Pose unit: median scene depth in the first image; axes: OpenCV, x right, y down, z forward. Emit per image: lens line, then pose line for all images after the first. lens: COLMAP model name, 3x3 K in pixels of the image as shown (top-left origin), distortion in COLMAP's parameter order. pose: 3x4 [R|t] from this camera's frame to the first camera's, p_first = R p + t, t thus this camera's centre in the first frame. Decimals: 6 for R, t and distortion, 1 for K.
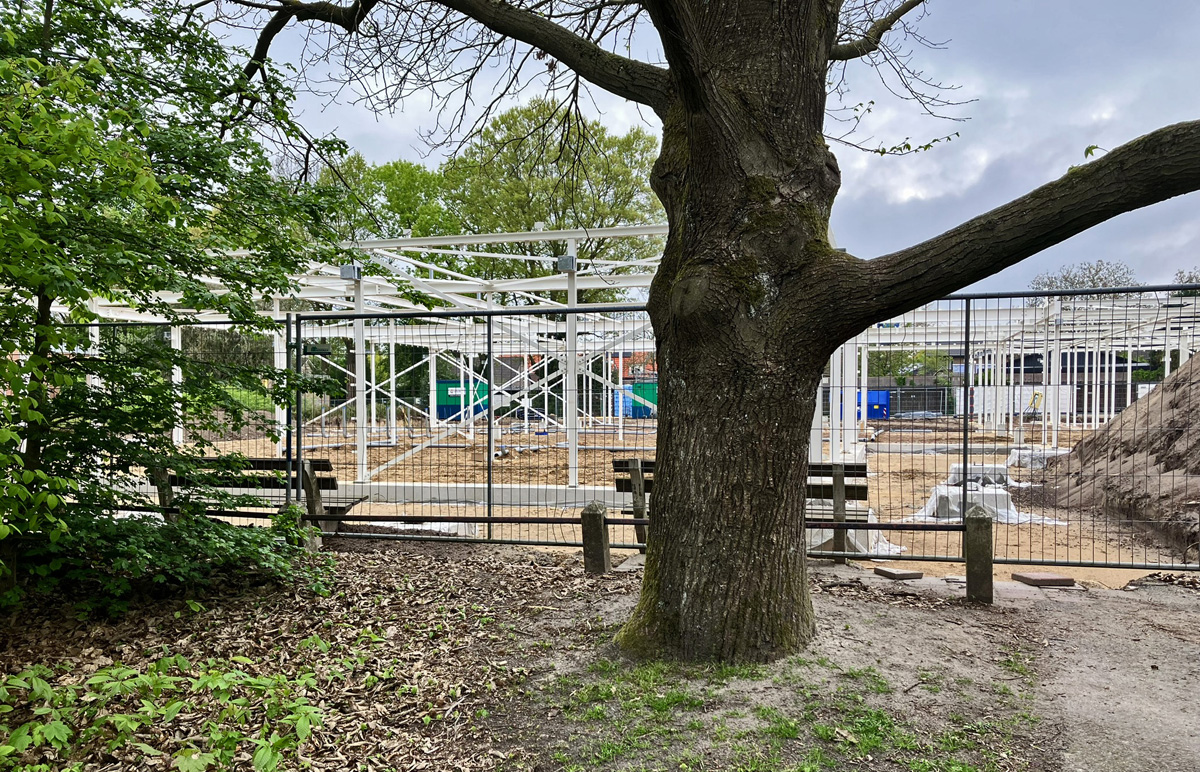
lens RADIAL K [[989.9, 0, 599.1], [0, 989.9, 438.1], [0, 0, 1]] dist [0.008554, 0.005824]
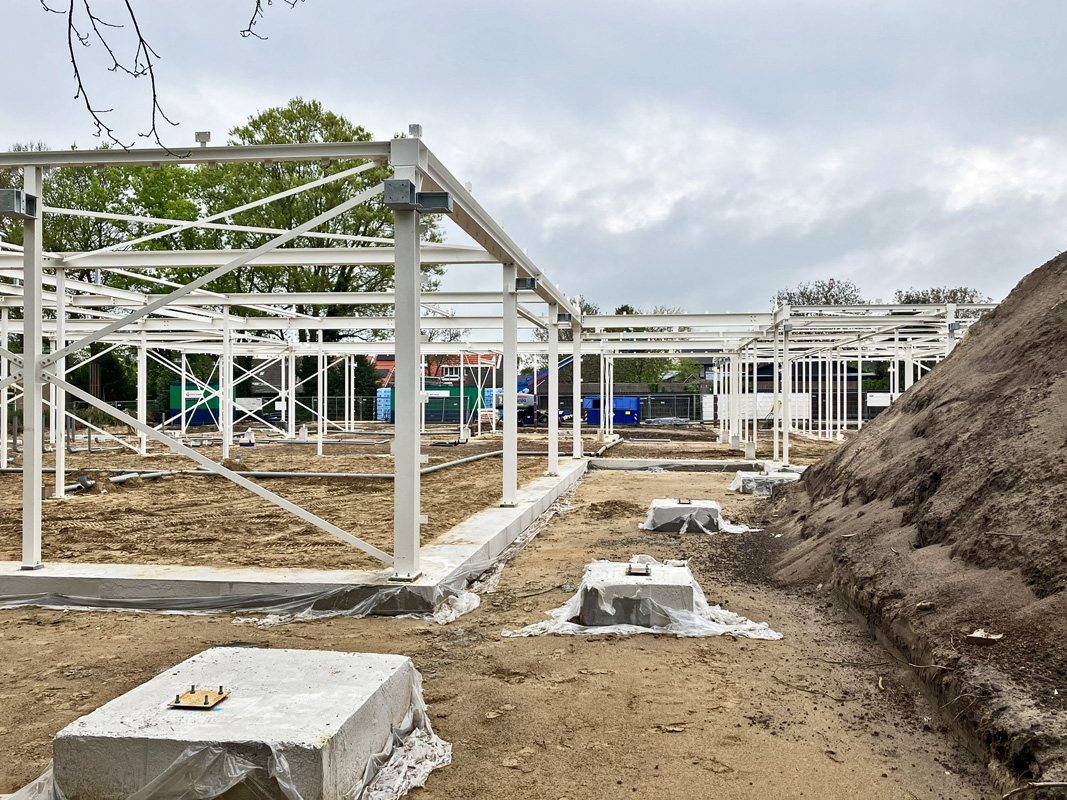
lens RADIAL K [[905.8, 0, 533.5], [0, 905.8, 400.0], [0, 0, 1]] dist [0.055703, -0.093290]
pose [[0.989068, 0.005133, 0.147369, 0.063700], [0.000712, 0.999216, -0.039582, -0.010772], [-0.147457, 0.039254, 0.988289, 0.122601]]
